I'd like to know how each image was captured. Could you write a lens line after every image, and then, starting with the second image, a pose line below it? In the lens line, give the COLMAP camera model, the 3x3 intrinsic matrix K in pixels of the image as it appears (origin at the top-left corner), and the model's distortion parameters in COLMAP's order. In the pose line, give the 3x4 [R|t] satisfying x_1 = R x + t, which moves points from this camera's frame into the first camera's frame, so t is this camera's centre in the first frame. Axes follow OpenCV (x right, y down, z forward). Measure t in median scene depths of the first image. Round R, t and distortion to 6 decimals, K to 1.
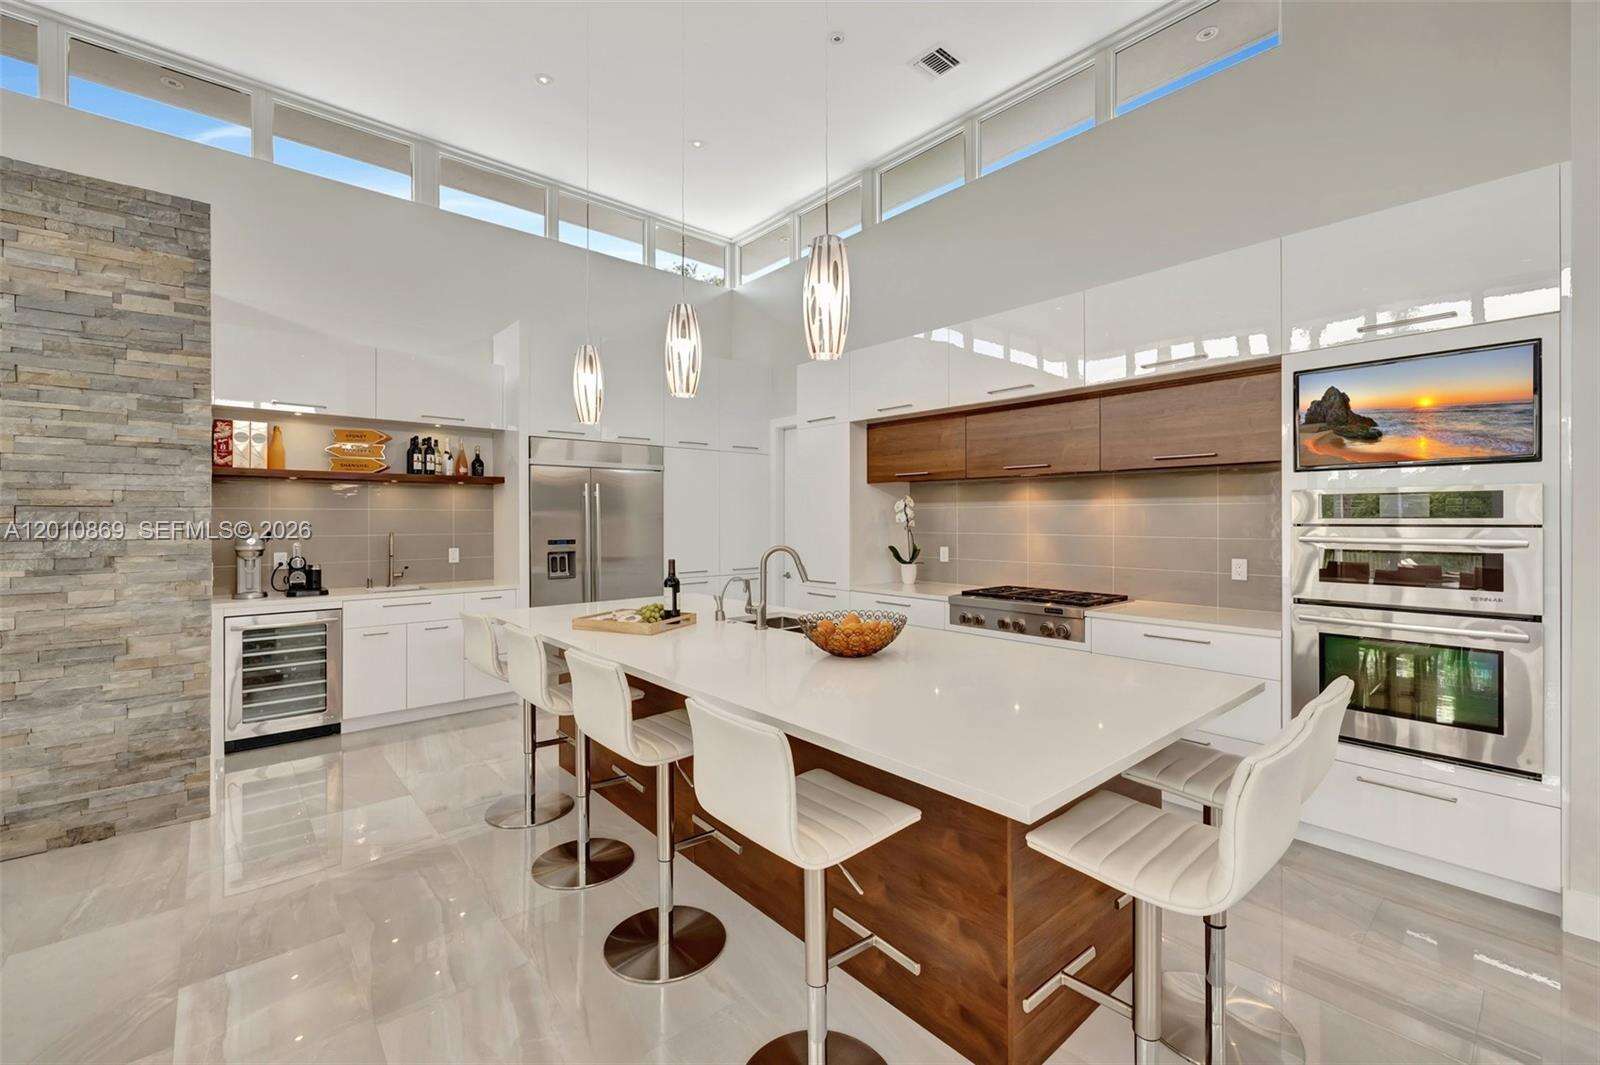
lens RADIAL K [[669.6, 0, 797.6], [0, 669.6, 521.2], [0, 0, 1]] dist [0.001663, -0.000241]
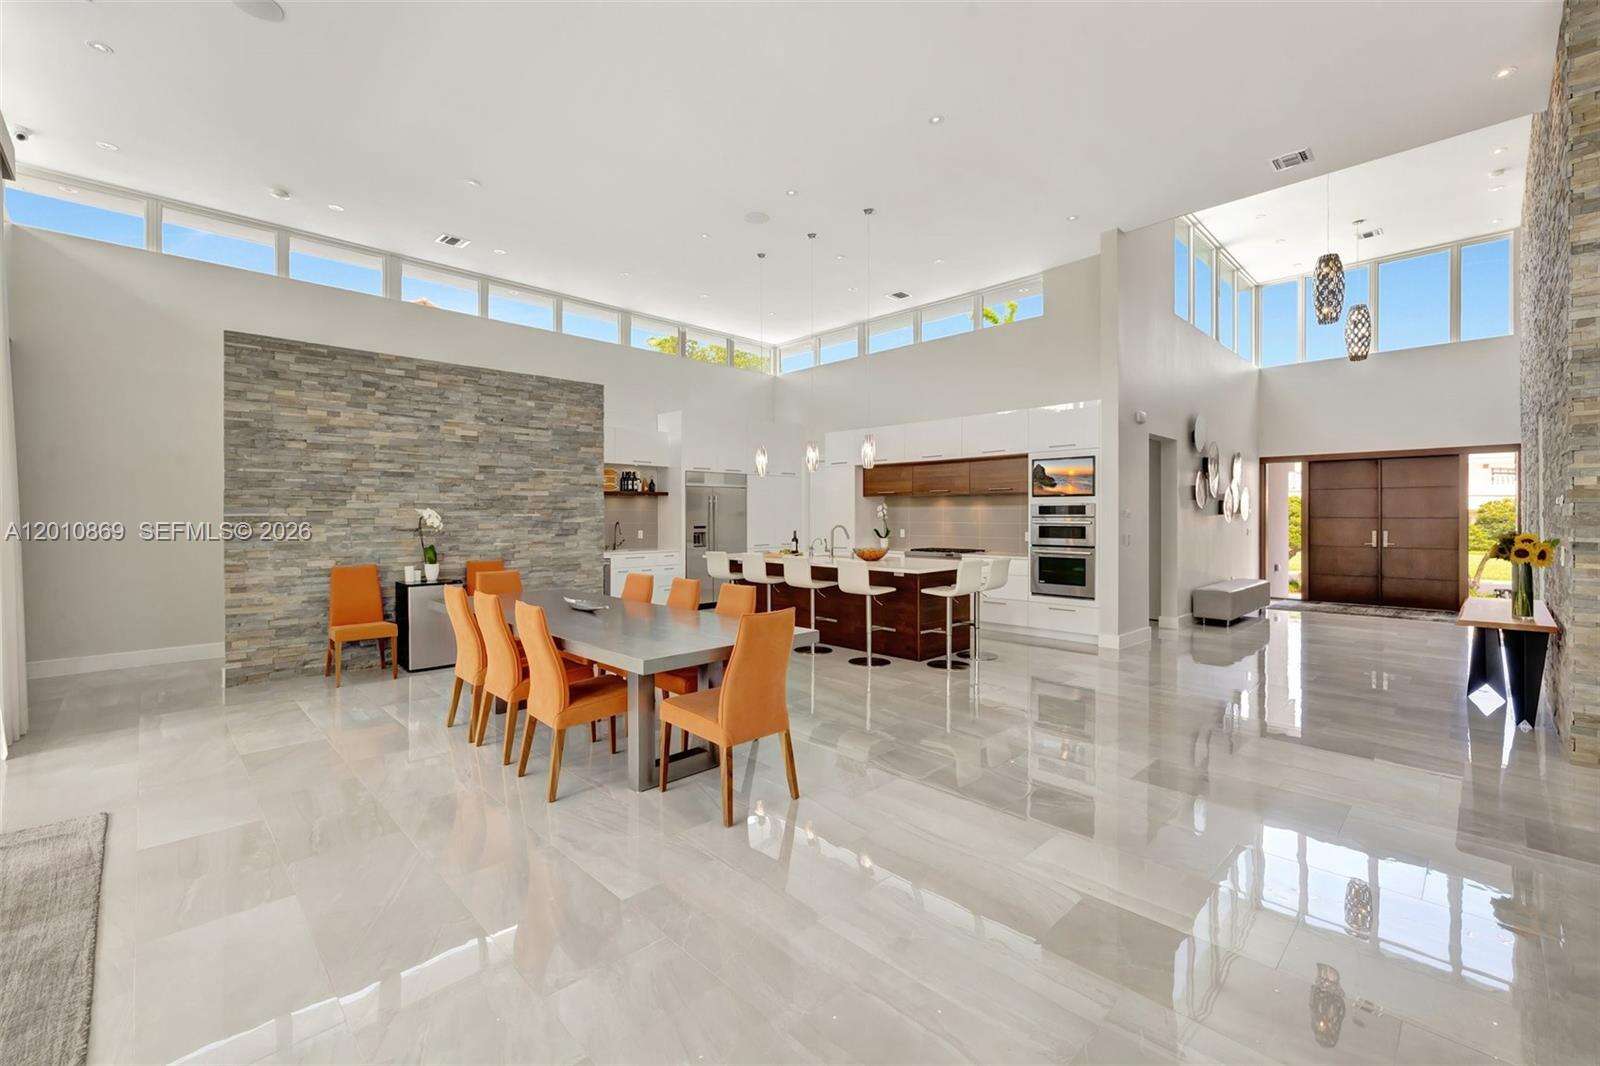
lens RADIAL K [[669.6, 0, 797.6], [0, 669.6, 521.7], [0, 0, 1]] dist [0.001663, -0.000241]
pose [[0.998453, 0.000134, 0.055610, -0.314361], [-0.000380, 0.999990, 0.004400, 0.012663], [-0.055609, -0.004414, 0.998443, -1.505274]]
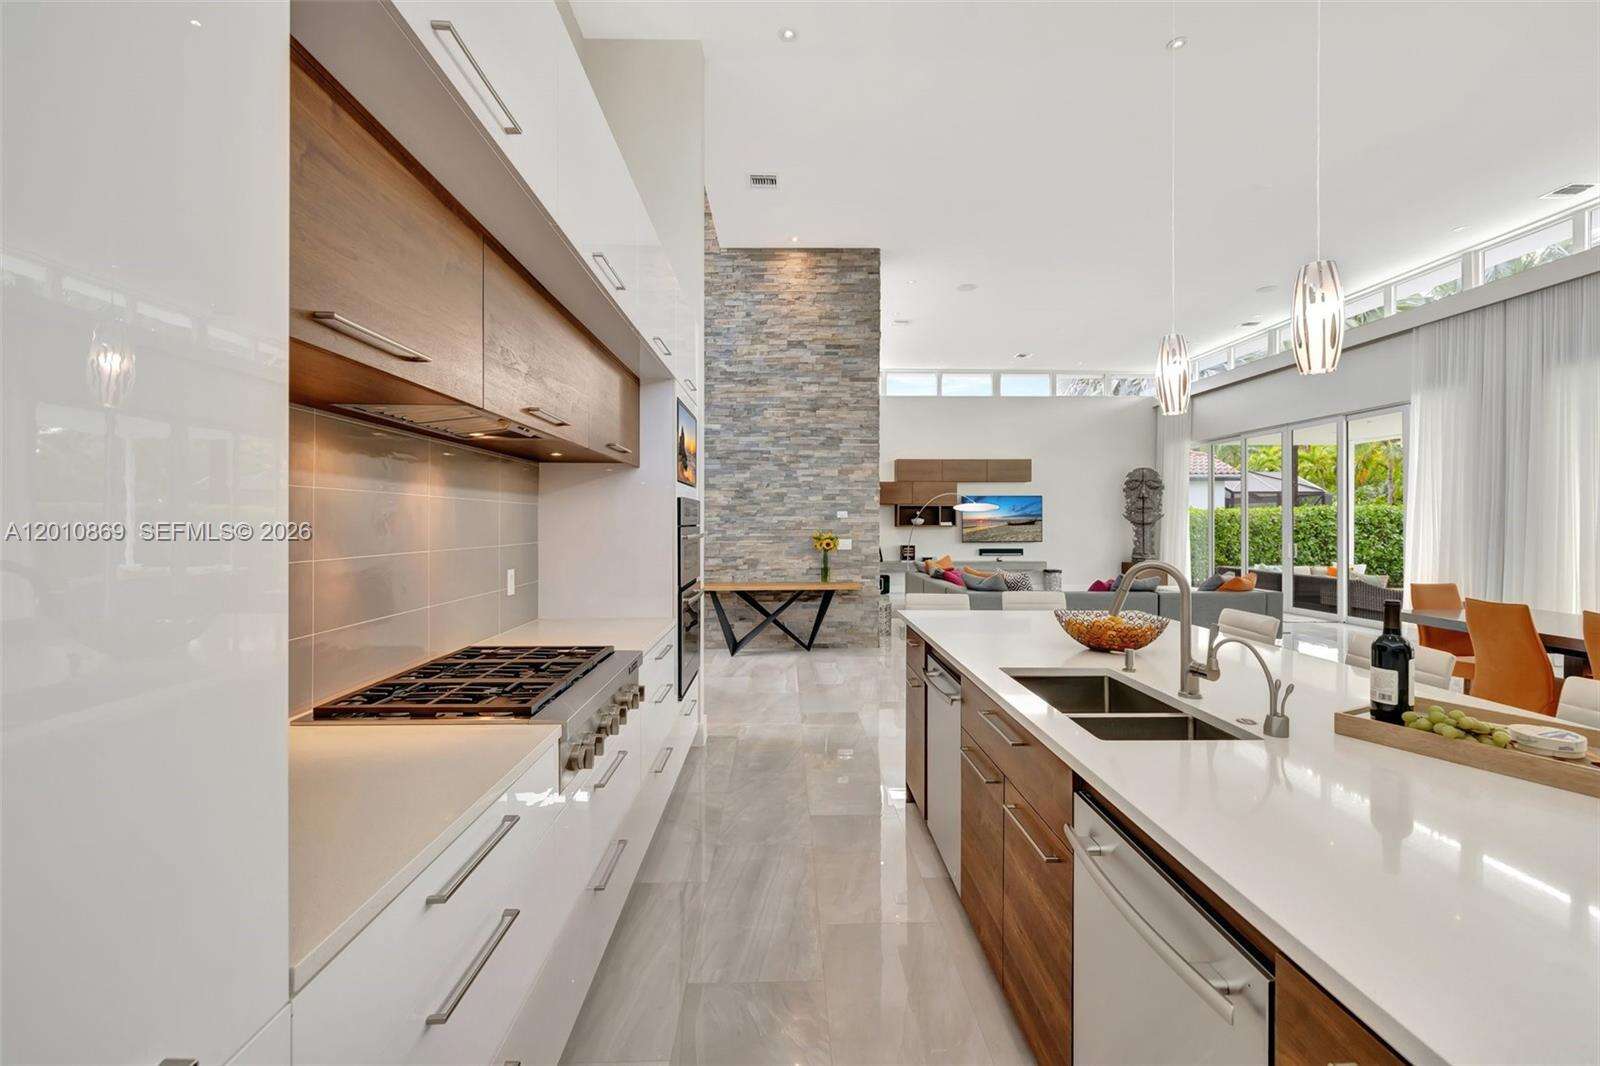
lens RADIAL K [[669.6, 0, 797.6], [0, 669.6, 521.7], [0, 0, 1]] dist [0.001663, -0.000241]
pose [[-0.766585, 0.001322, 0.642141, -0.159810], [0.002149, 0.999998, 0.000507, 0.000554], [-0.642139, 0.001769, -0.766586, 1.657435]]
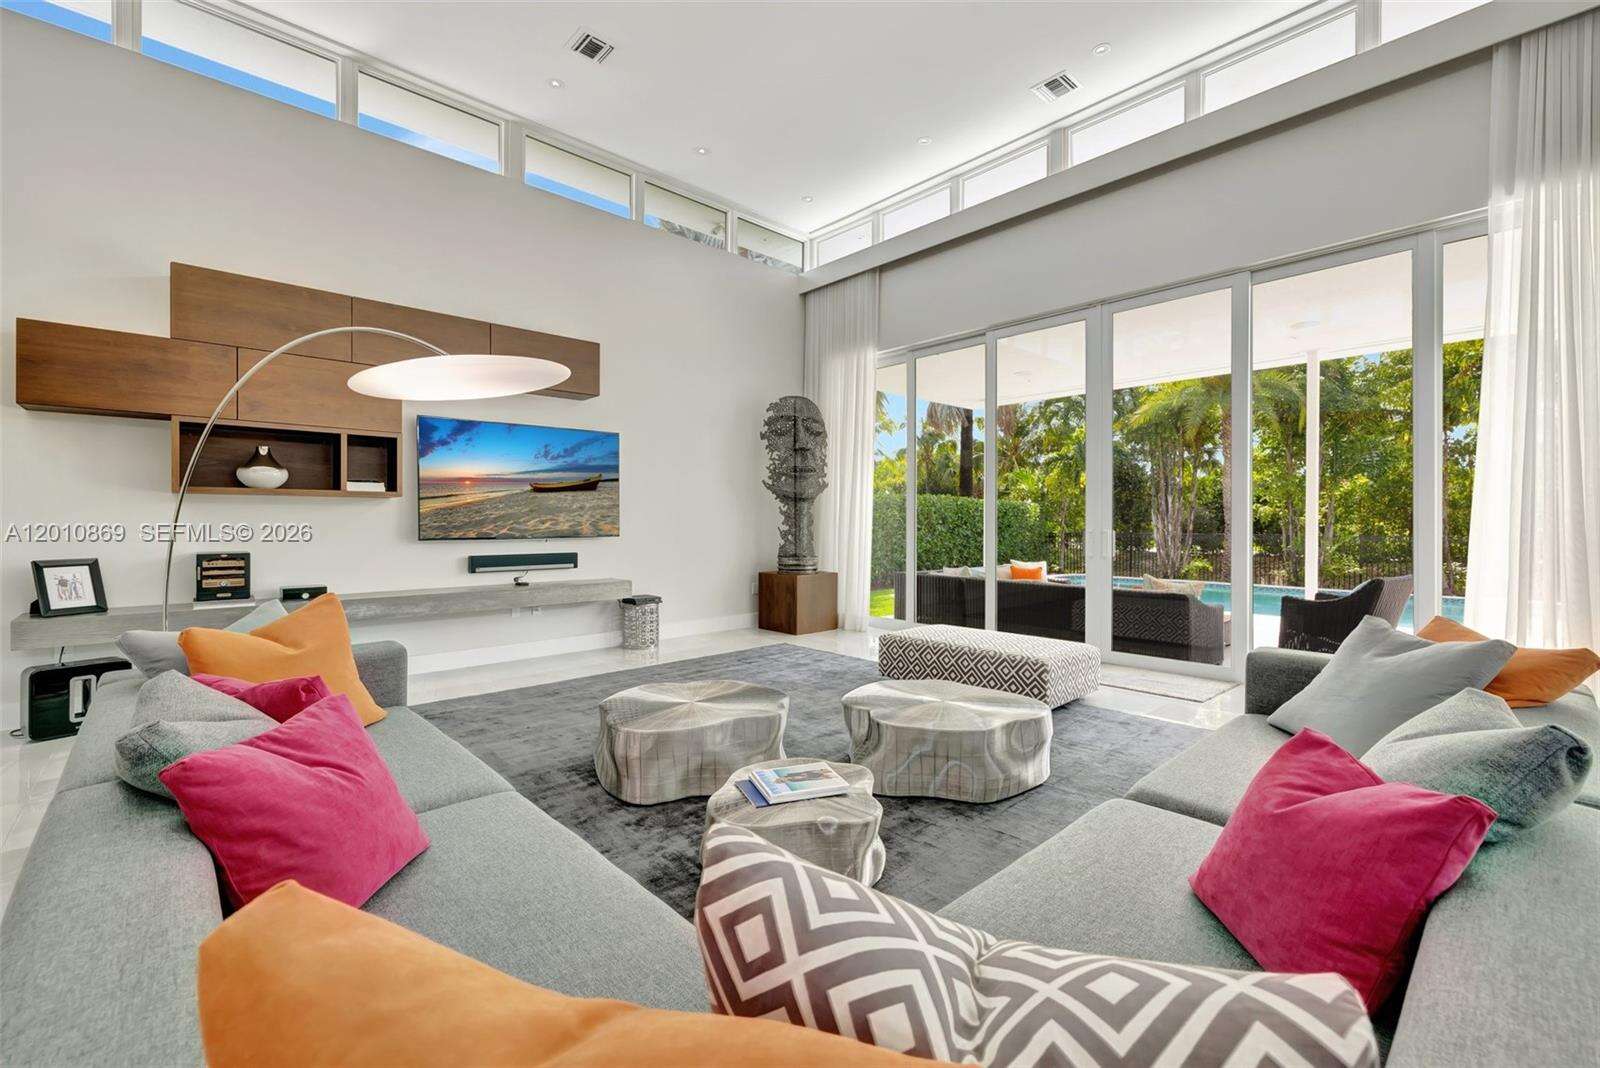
lens RADIAL K [[673.9, 0, 793.9], [0, 673.9, 515.6], [0, 0, 1]] dist [0.001044, 0.000200]
pose [[-0.999668, -0.000750, -0.025746, 0.935839], [-0.000638, 0.999990, -0.004342, 0.084755], [0.025749, -0.004324, -0.999659, -0.677235]]
